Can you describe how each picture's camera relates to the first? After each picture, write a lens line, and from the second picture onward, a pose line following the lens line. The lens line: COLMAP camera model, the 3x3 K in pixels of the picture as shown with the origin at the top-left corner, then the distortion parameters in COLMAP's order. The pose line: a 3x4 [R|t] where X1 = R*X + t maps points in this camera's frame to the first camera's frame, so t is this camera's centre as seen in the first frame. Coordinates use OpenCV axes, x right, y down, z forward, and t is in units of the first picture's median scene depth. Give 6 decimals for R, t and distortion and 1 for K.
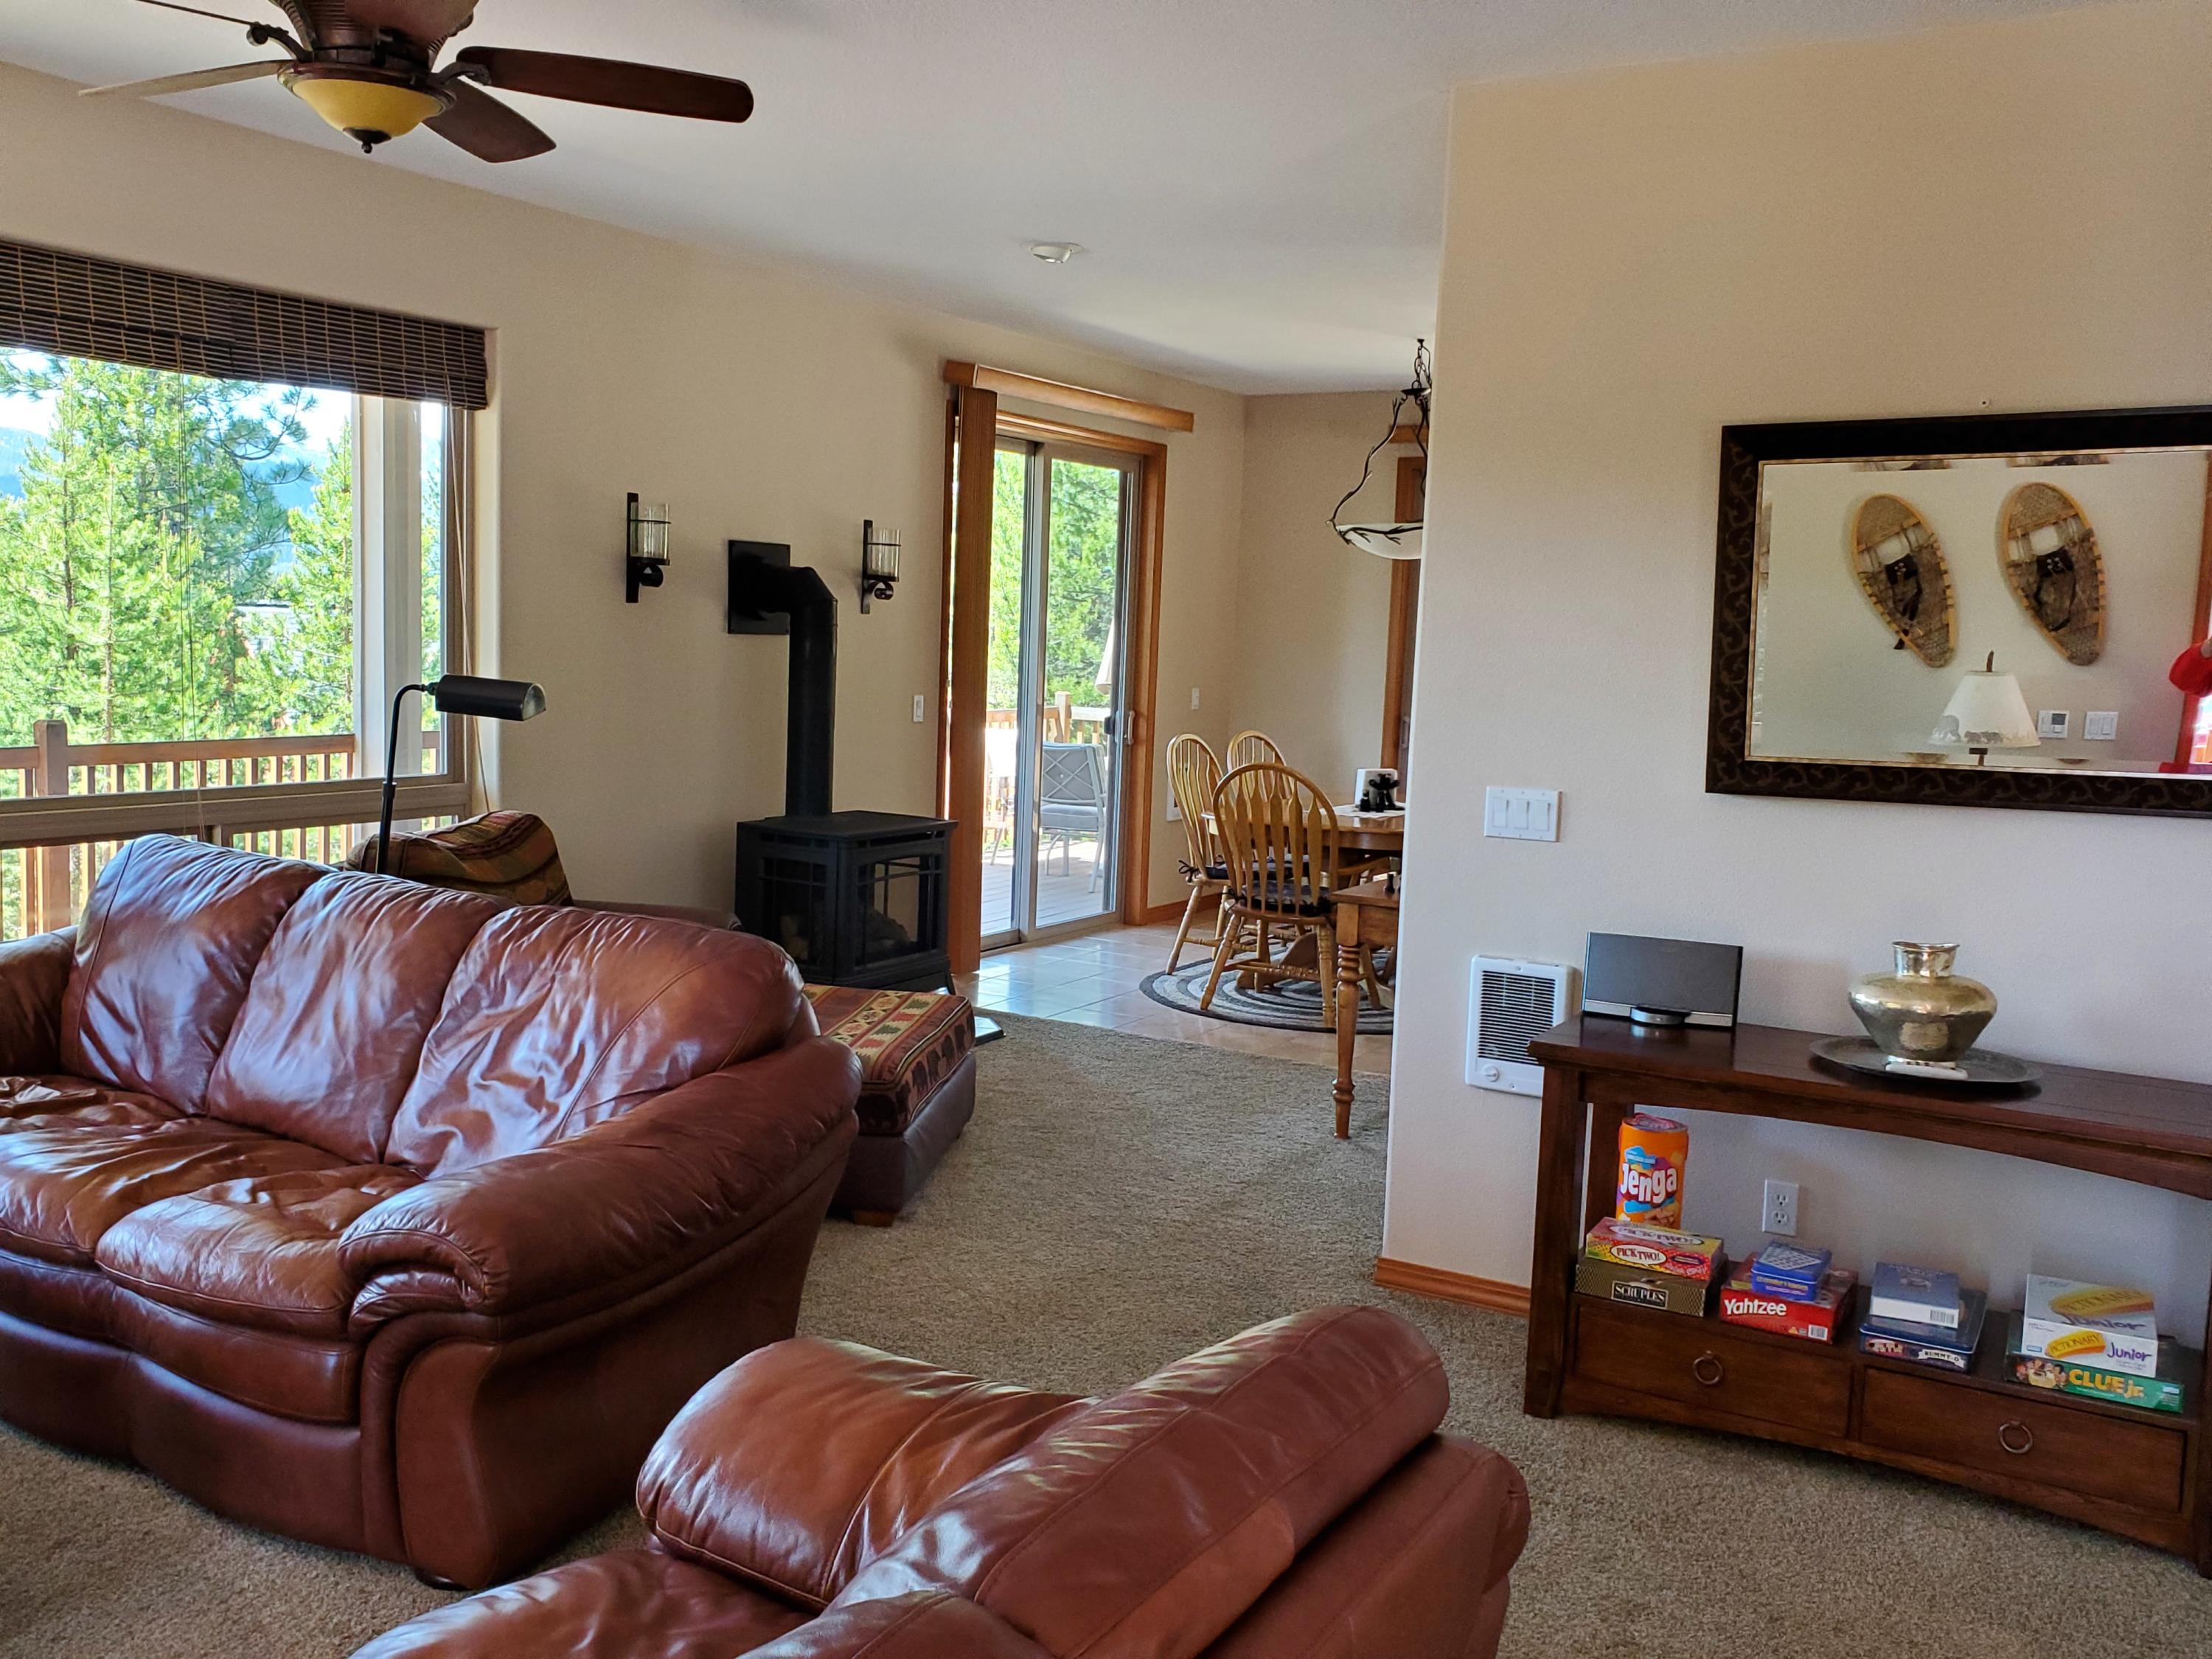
lens RADIAL K [[1988.9, 0, 1091.2], [0, 1988.9, 844.6], [0, 0, 1]] dist [-0.011491, 0.002226]
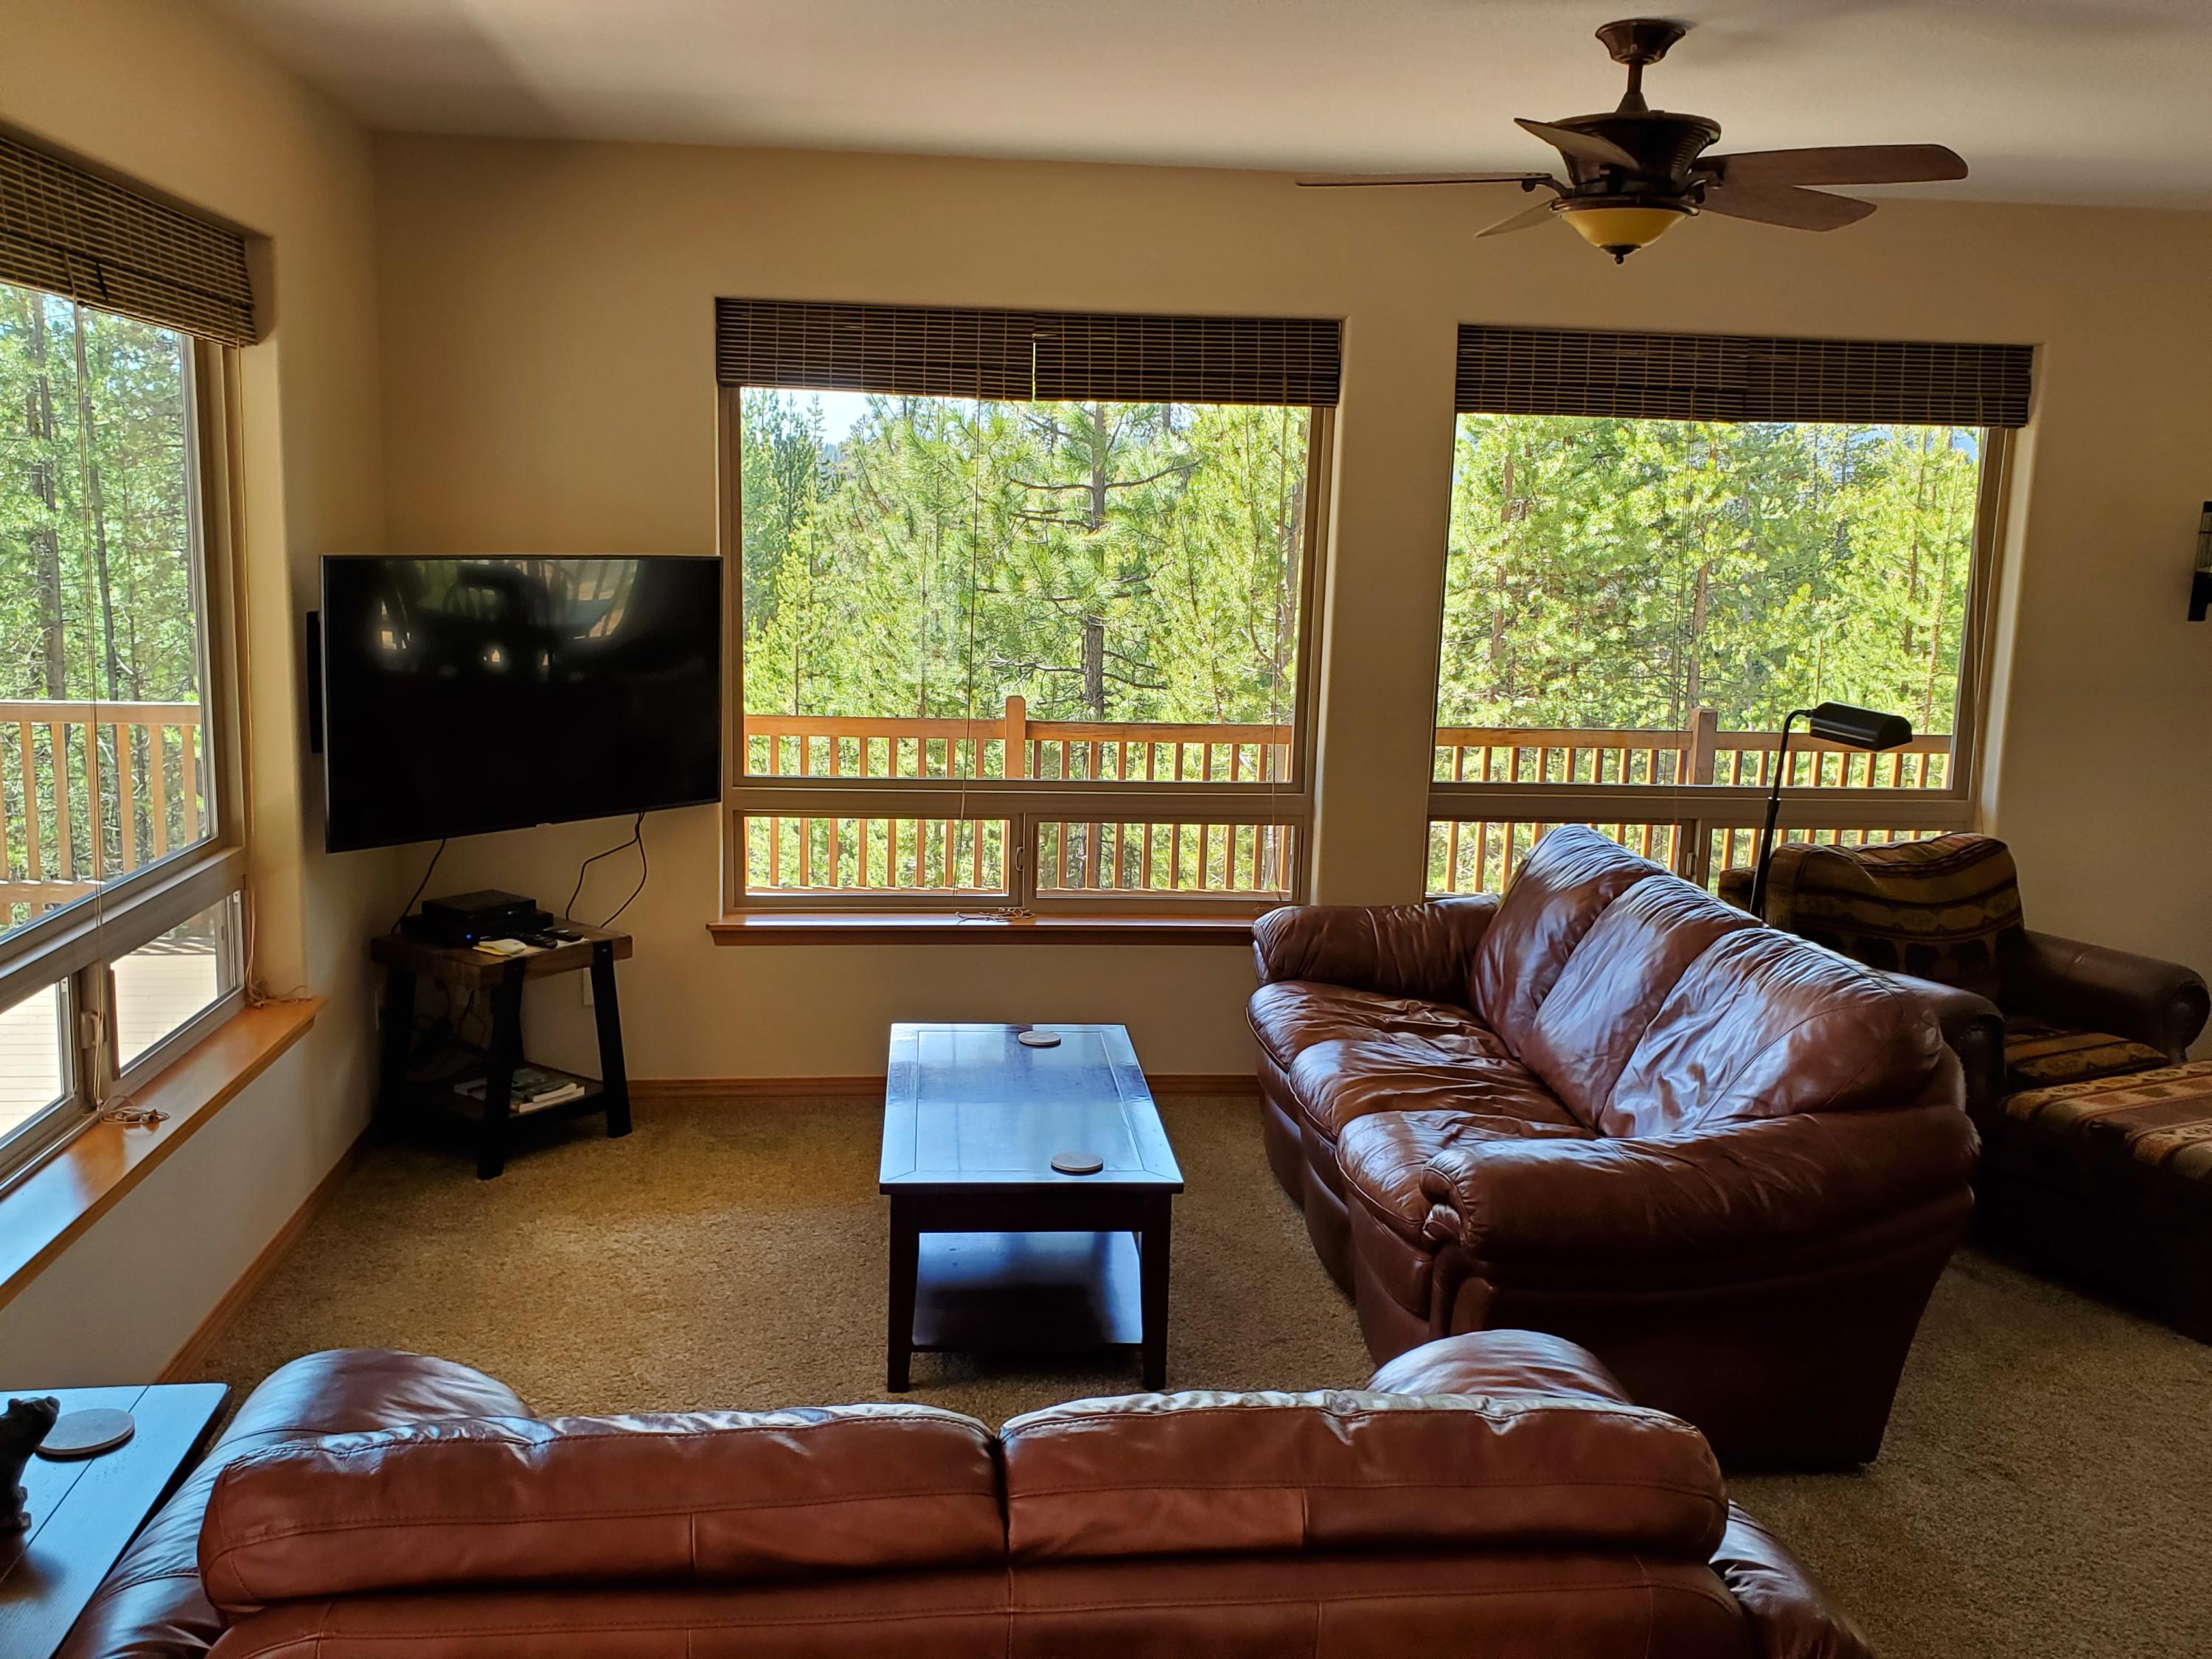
lens RADIAL K [[1958.7, 0, 1100.7], [0, 1958.7, 898.5], [0, 0, 1]] dist [0.066244, -0.106219]
pose [[0.586918, 0.130837, -0.799005, 0.372516], [-0.092602, 0.991228, 0.094292, -0.054882], [0.804333, 0.018647, 0.593886, 0.069510]]
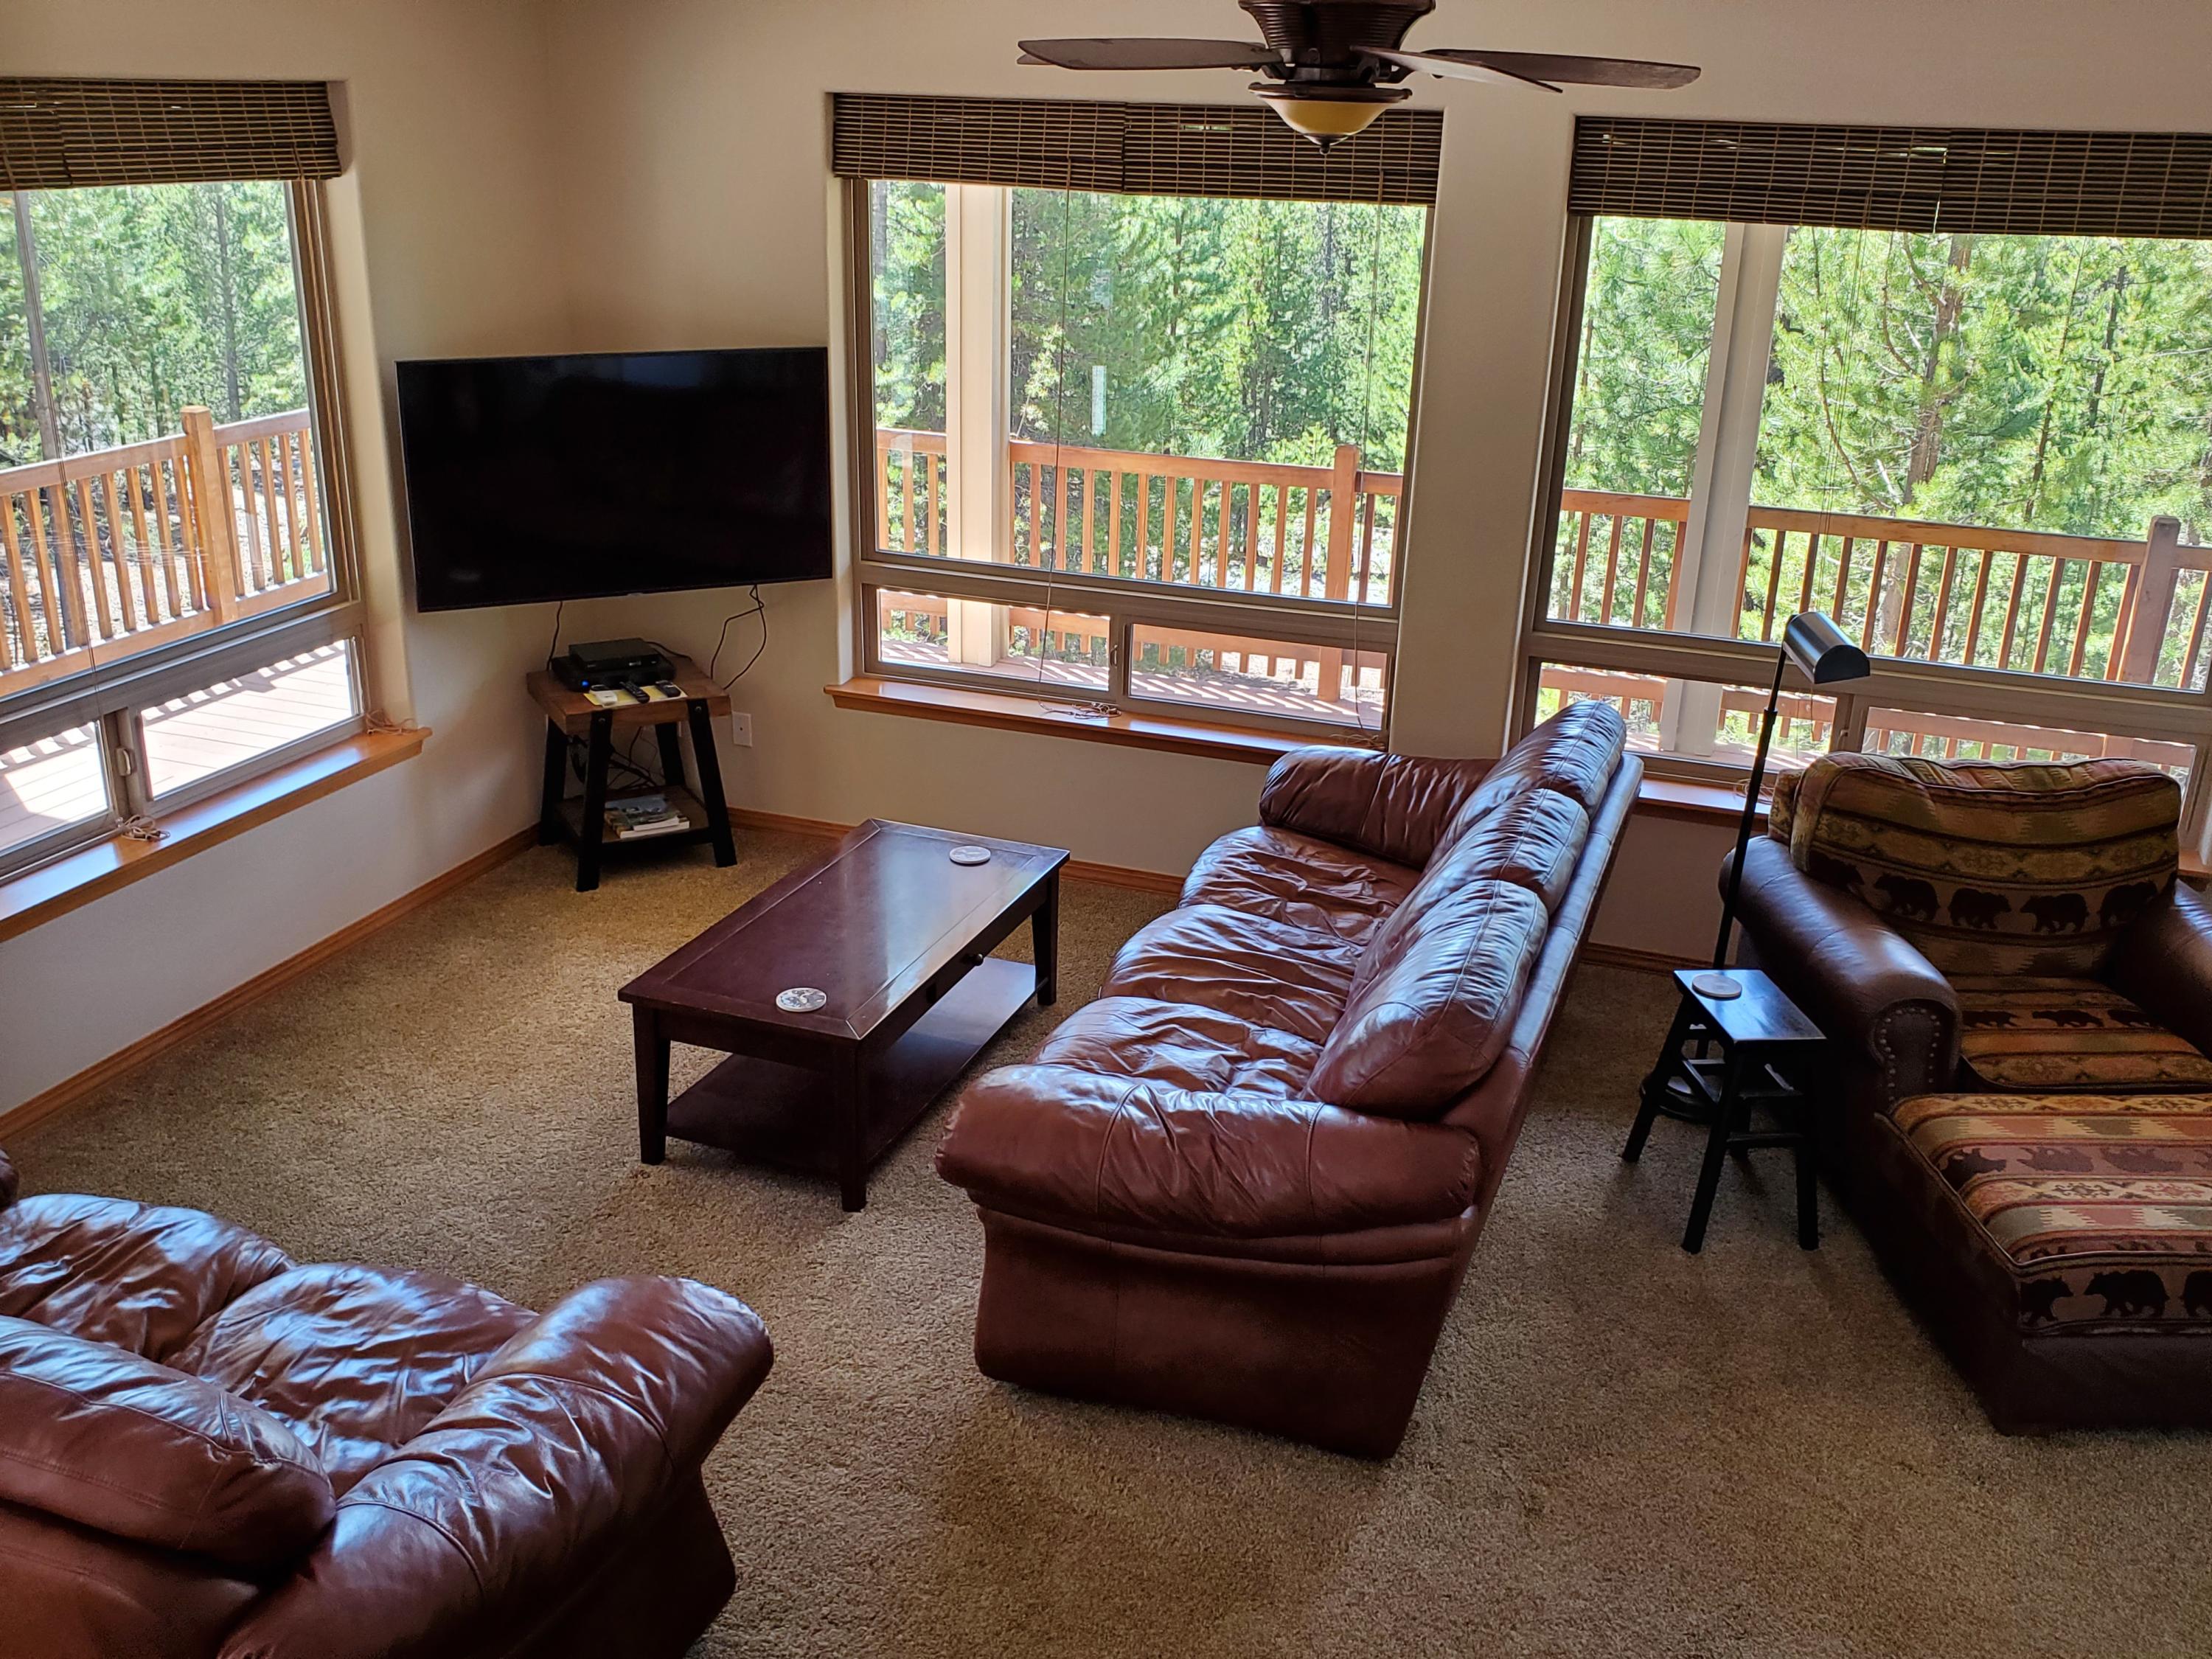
lens RADIAL K [[1964.9, 0, 1061.5], [0, 1964.9, 864.9], [0, 0, 1]] dist [0.053624, -0.090559]
pose [[0.172416, 0.329581, -0.928251, 0.604374], [-0.127761, 0.941885, 0.310692, -0.257203], [0.976704, 0.065026, 0.204504, 0.574755]]
